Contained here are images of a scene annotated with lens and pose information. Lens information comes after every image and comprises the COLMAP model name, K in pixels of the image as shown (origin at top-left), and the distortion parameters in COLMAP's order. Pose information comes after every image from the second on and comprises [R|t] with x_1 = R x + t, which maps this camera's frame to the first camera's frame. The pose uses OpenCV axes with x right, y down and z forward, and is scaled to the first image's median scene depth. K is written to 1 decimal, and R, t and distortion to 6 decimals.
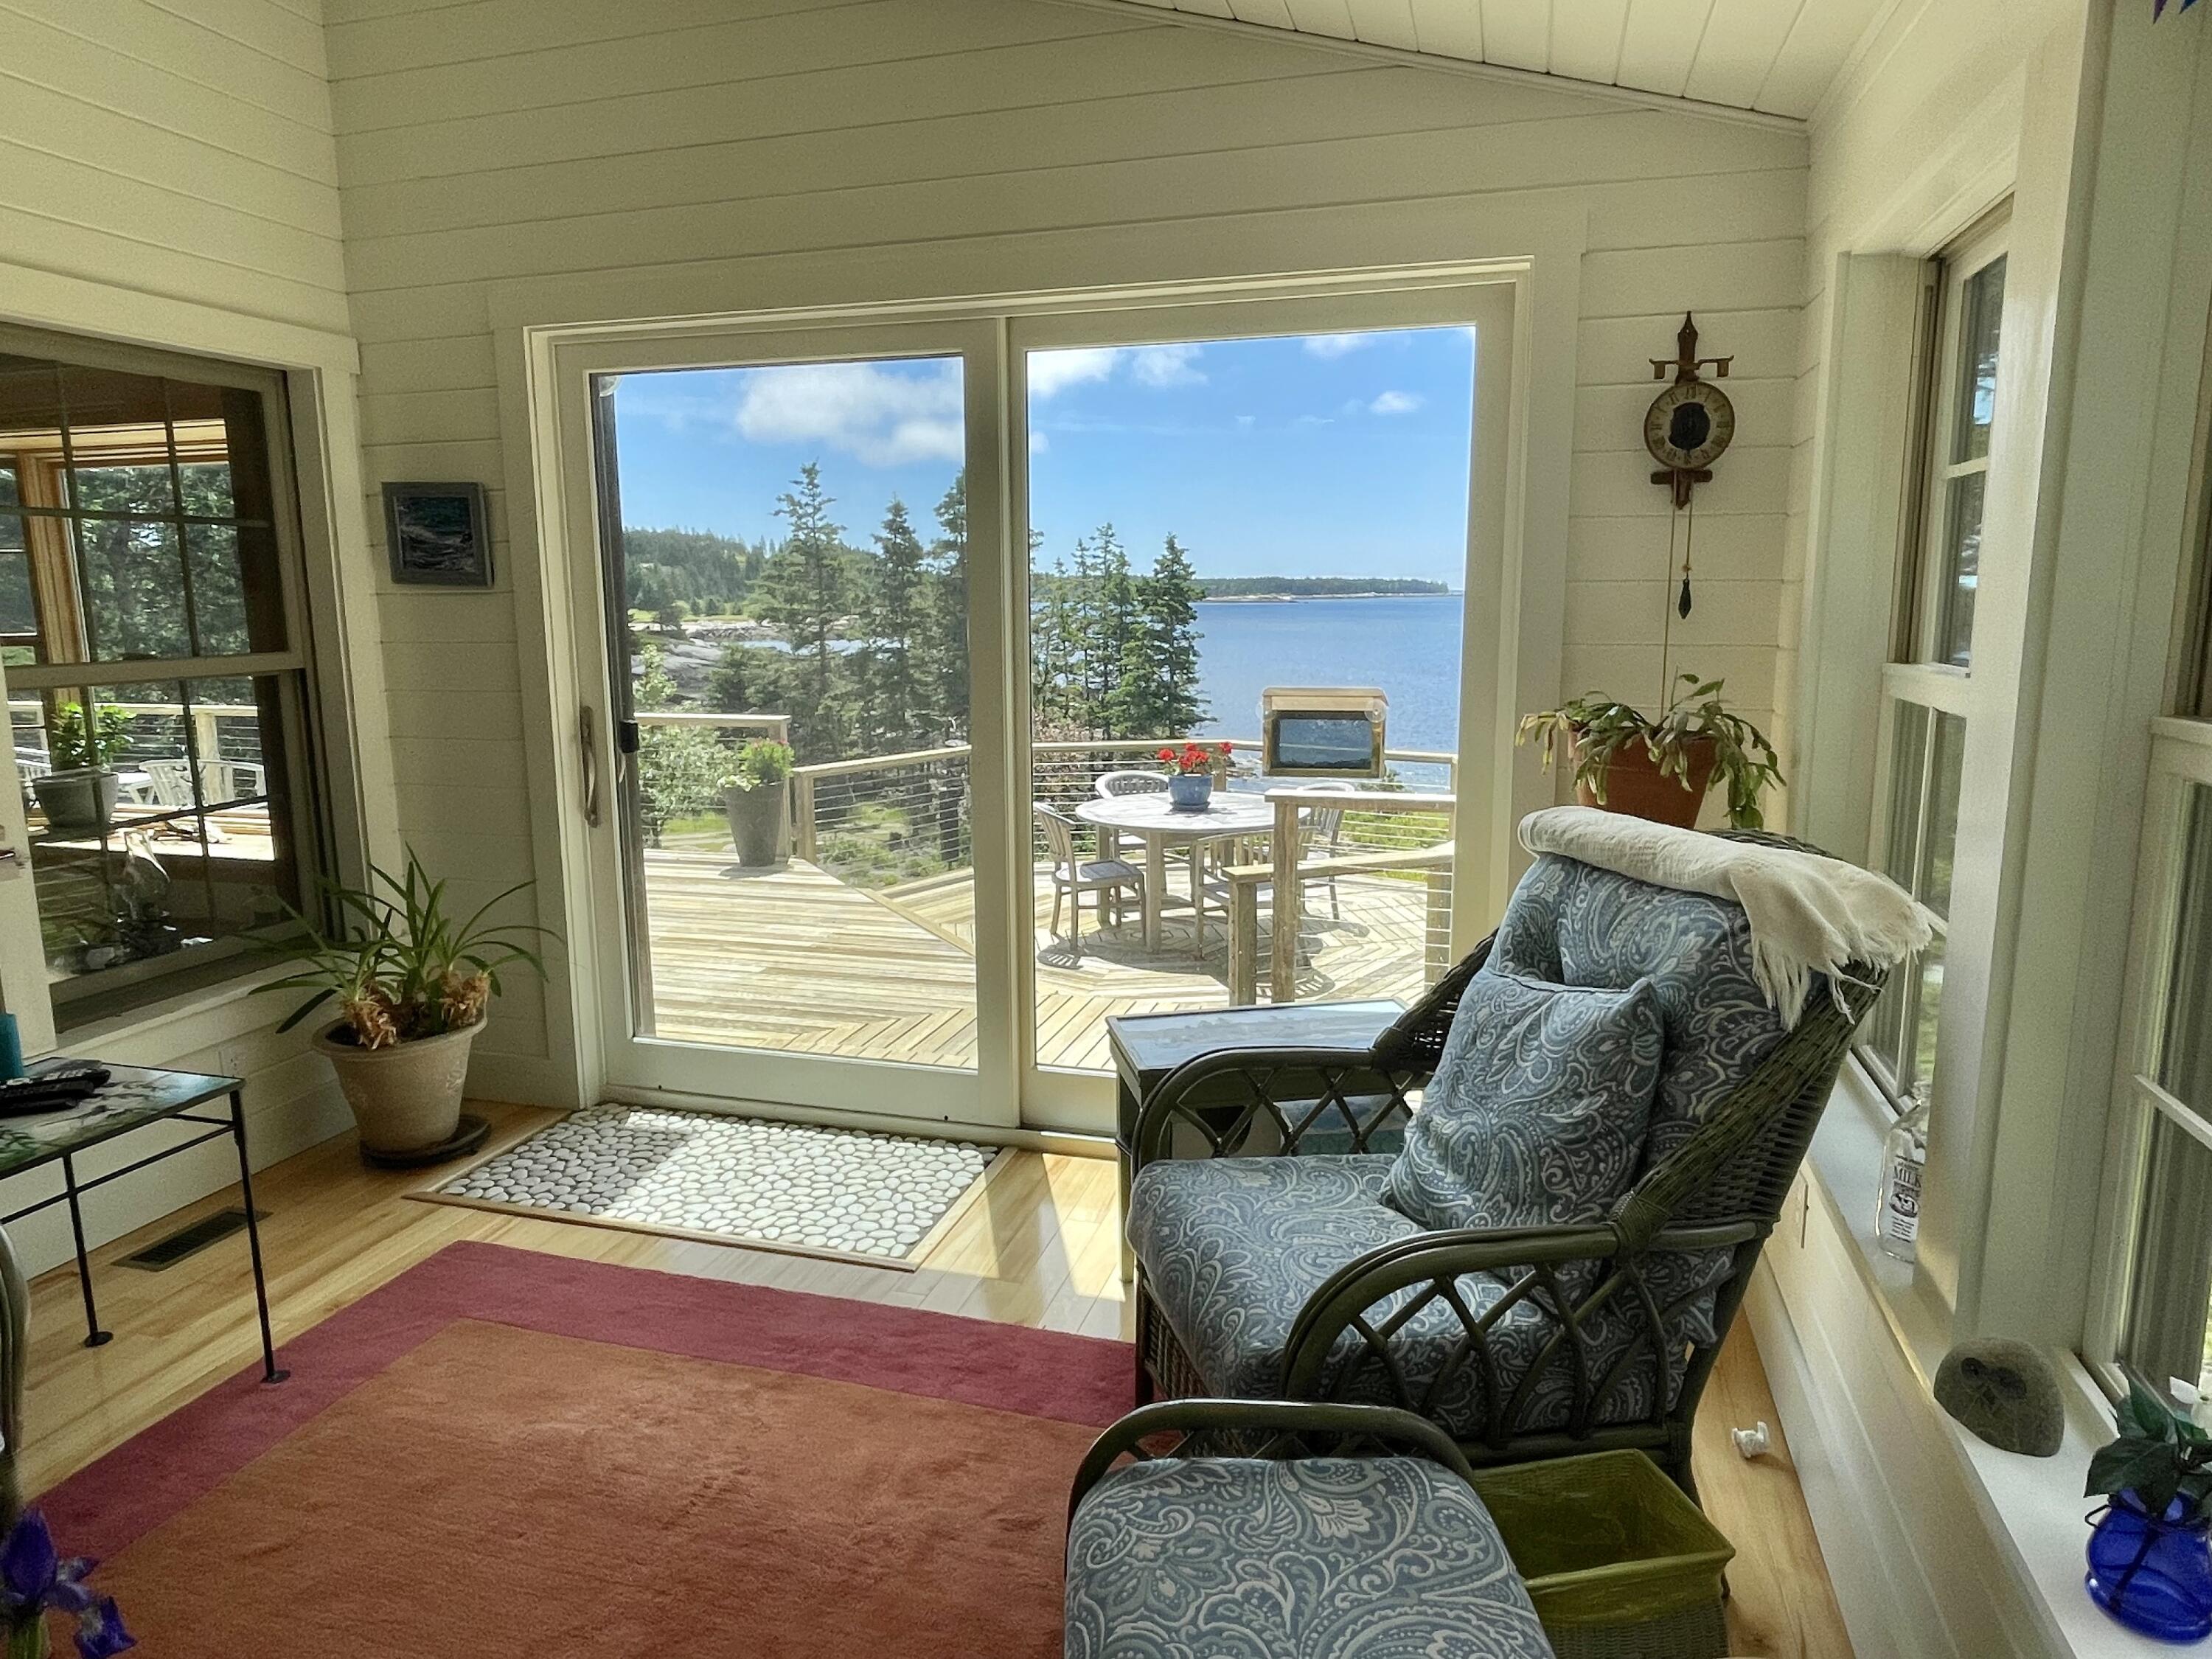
lens RADIAL K [[1377.6, 0, 1106.0], [0, 1377.6, 829.5], [0, 0, 1]] dist [-0.002474, 0.000028]
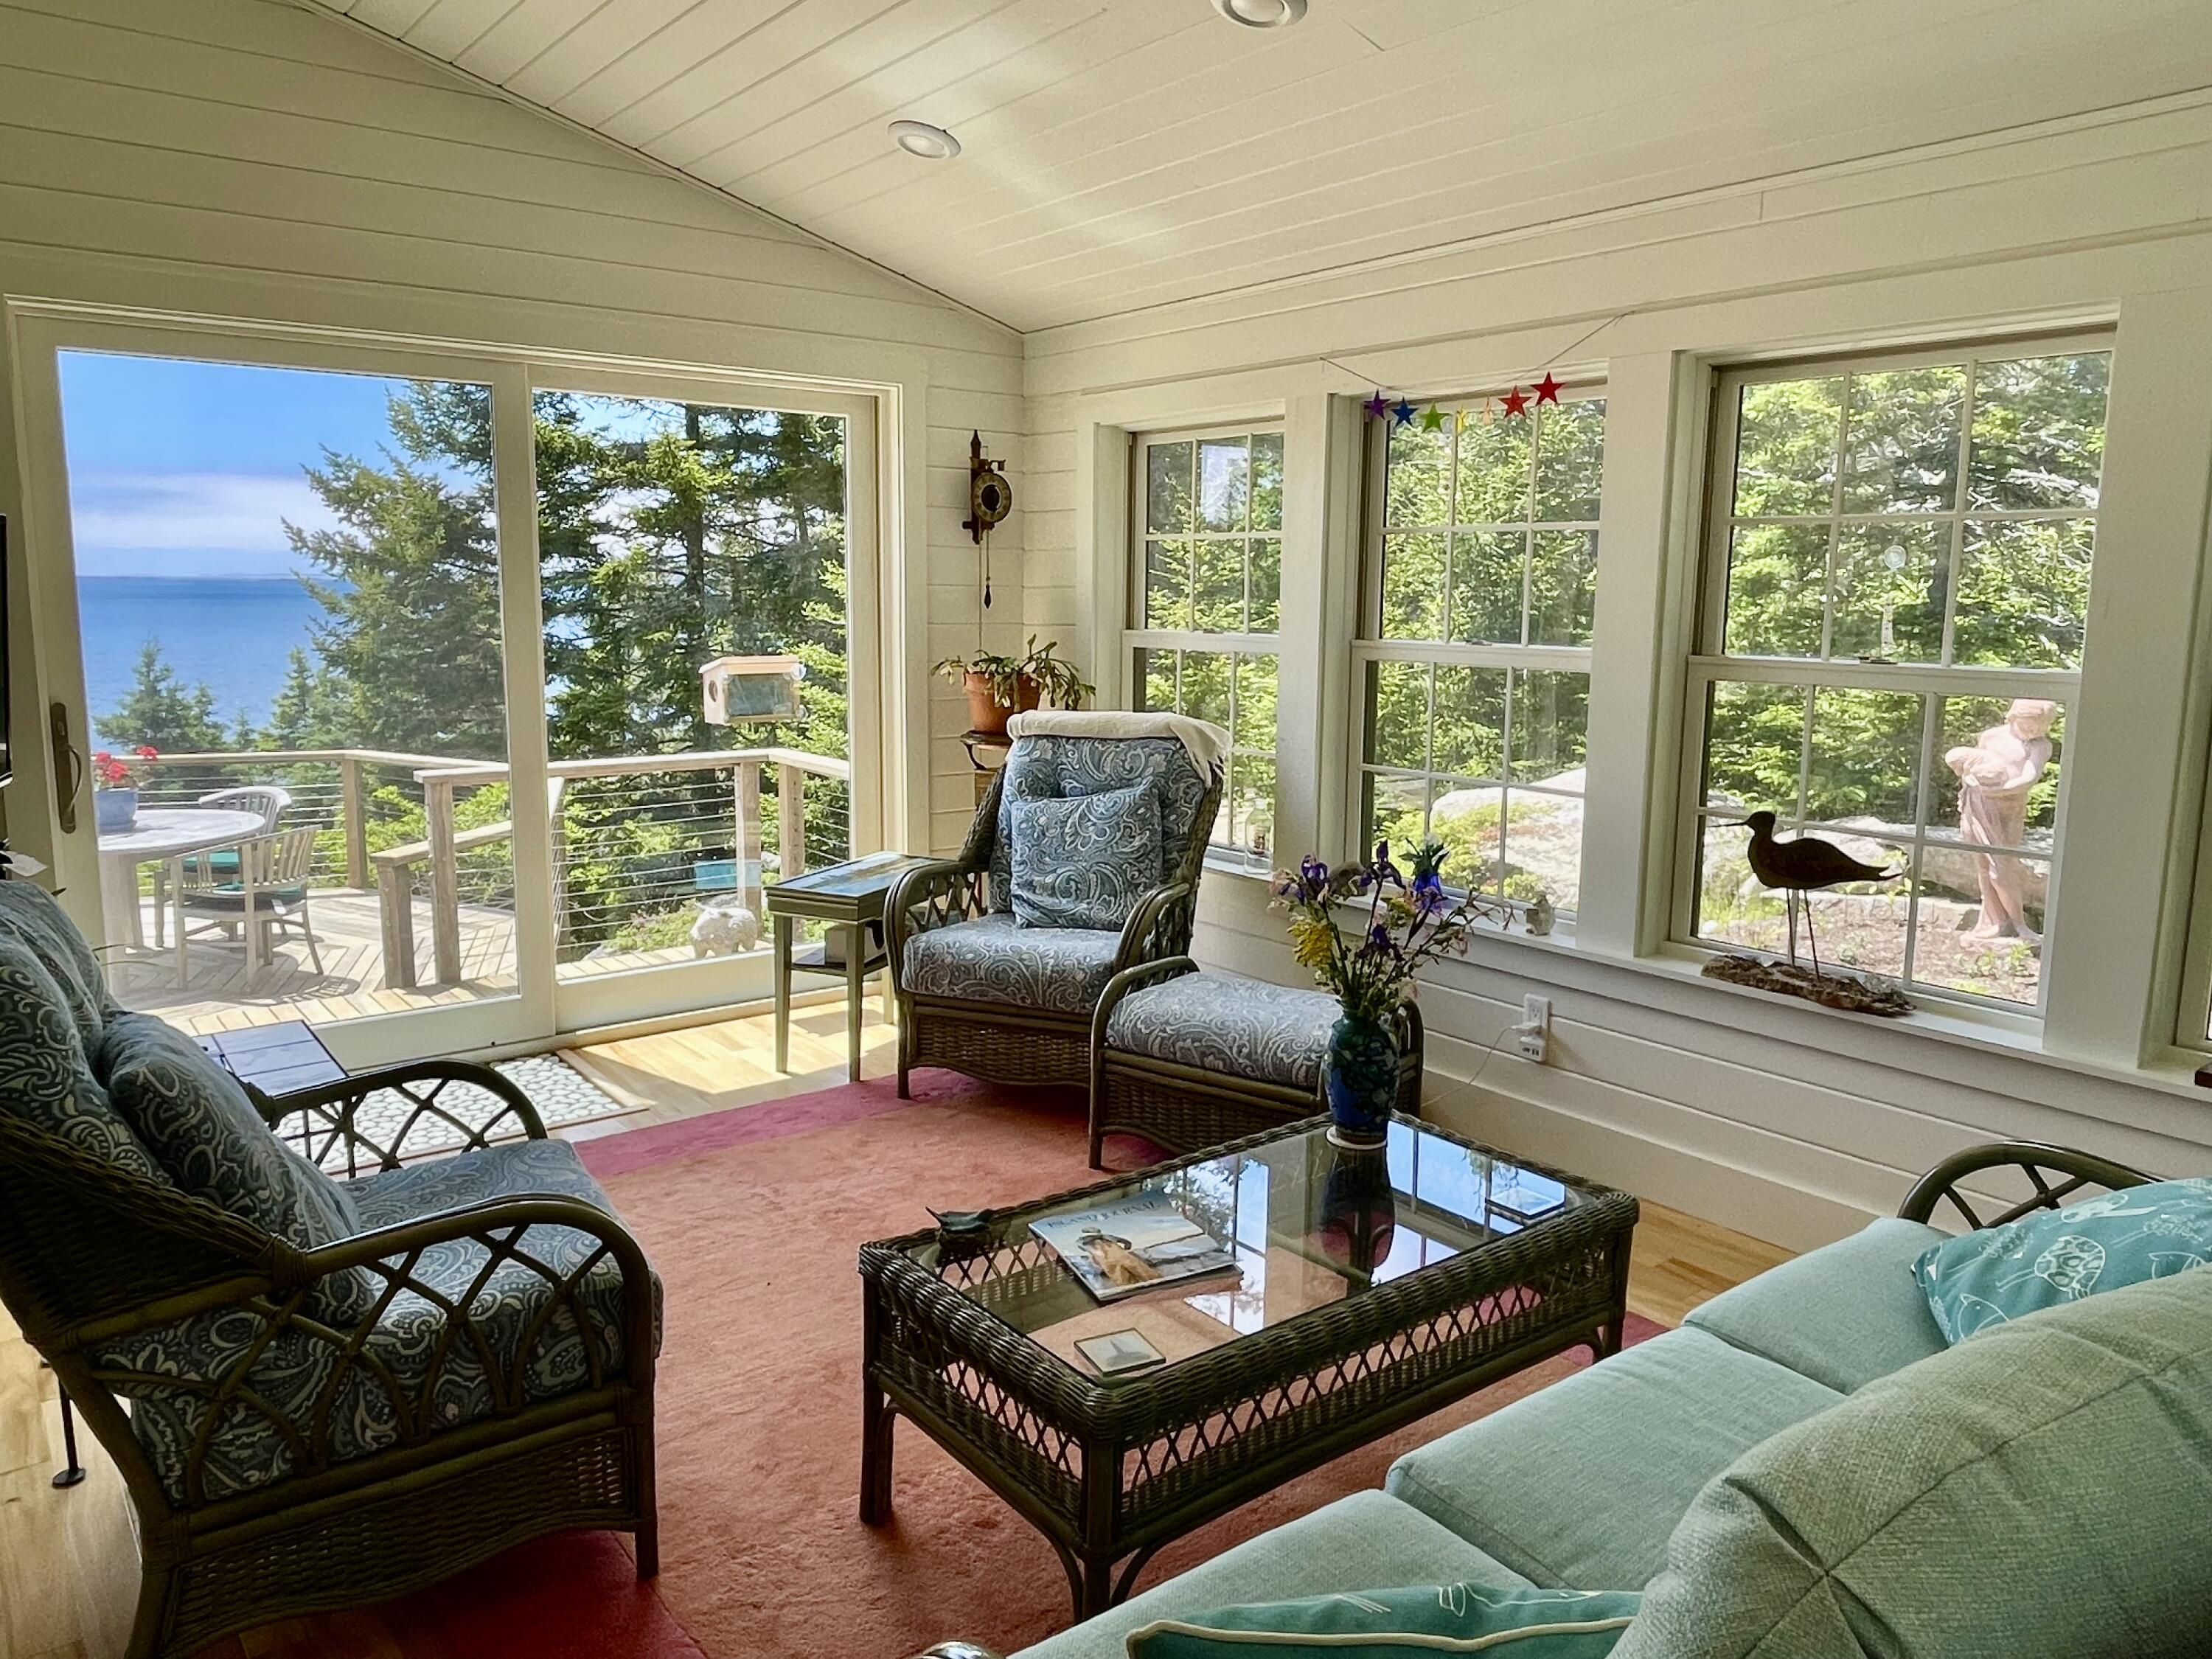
lens RADIAL K [[1556.5, 0, 1106.0], [0, 1556.5, 829.5], [0, 0, 1]] dist [-0.002310, -0.000613]
pose [[0.586246, -0.116345, 0.801735, -1.156916], [0.126022, 0.990684, 0.051615, 0.041721], [-0.800271, 0.070777, 0.595447, -0.269657]]
